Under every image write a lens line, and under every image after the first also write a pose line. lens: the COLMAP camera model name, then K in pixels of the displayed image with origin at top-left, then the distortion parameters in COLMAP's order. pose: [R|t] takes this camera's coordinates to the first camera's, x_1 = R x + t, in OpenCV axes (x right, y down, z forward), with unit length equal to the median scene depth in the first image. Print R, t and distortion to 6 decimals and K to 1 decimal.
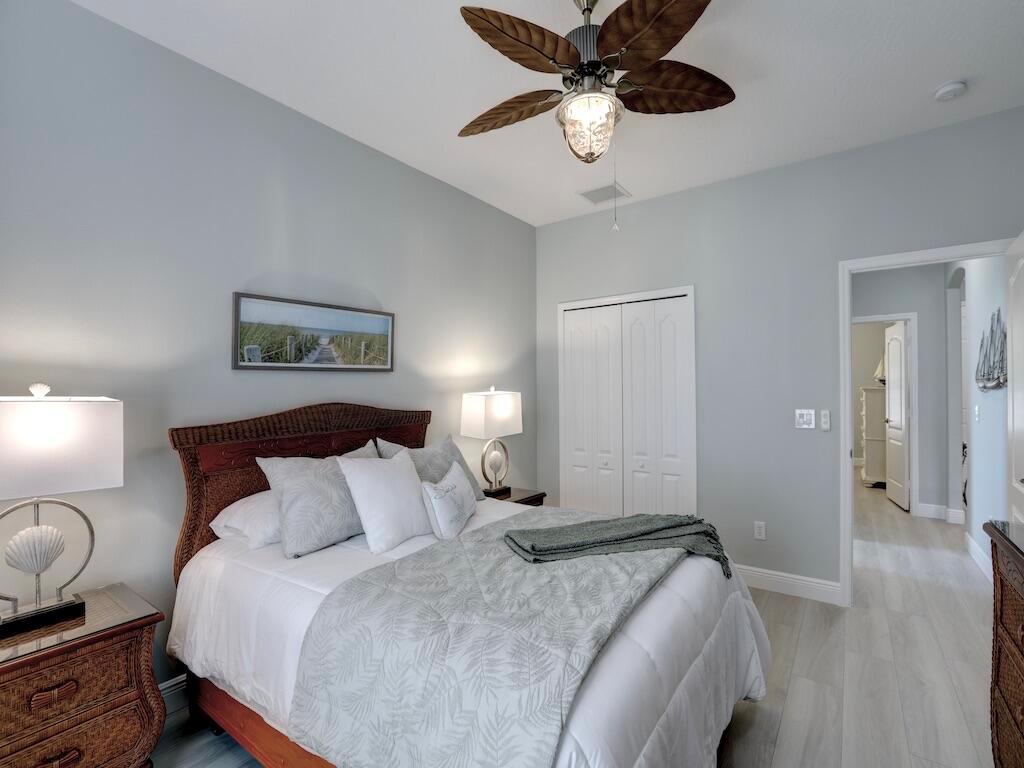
lens RADIAL K [[466.7, 0, 521.9], [0, 466.7, 383.5], [0, 0, 1]] dist [-0.002426, 0.000603]
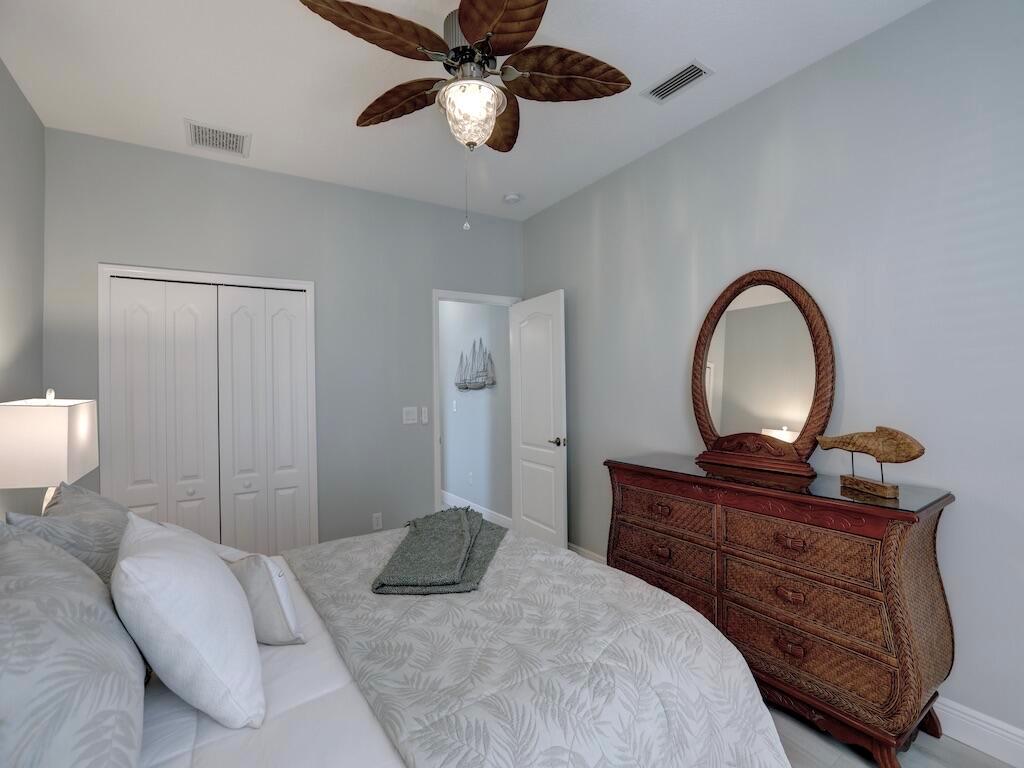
lens RADIAL K [[466.7, 0, 493.2], [0, 466.7, 378.8], [0, 0, 1]] dist [-0.002426, 0.000603]
pose [[0.405867, 0.013989, 0.913825, -0.511183], [0.004477, 0.999840, -0.017294, 0.005637], [-0.913921, 0.011110, 0.405740, 0.419804]]
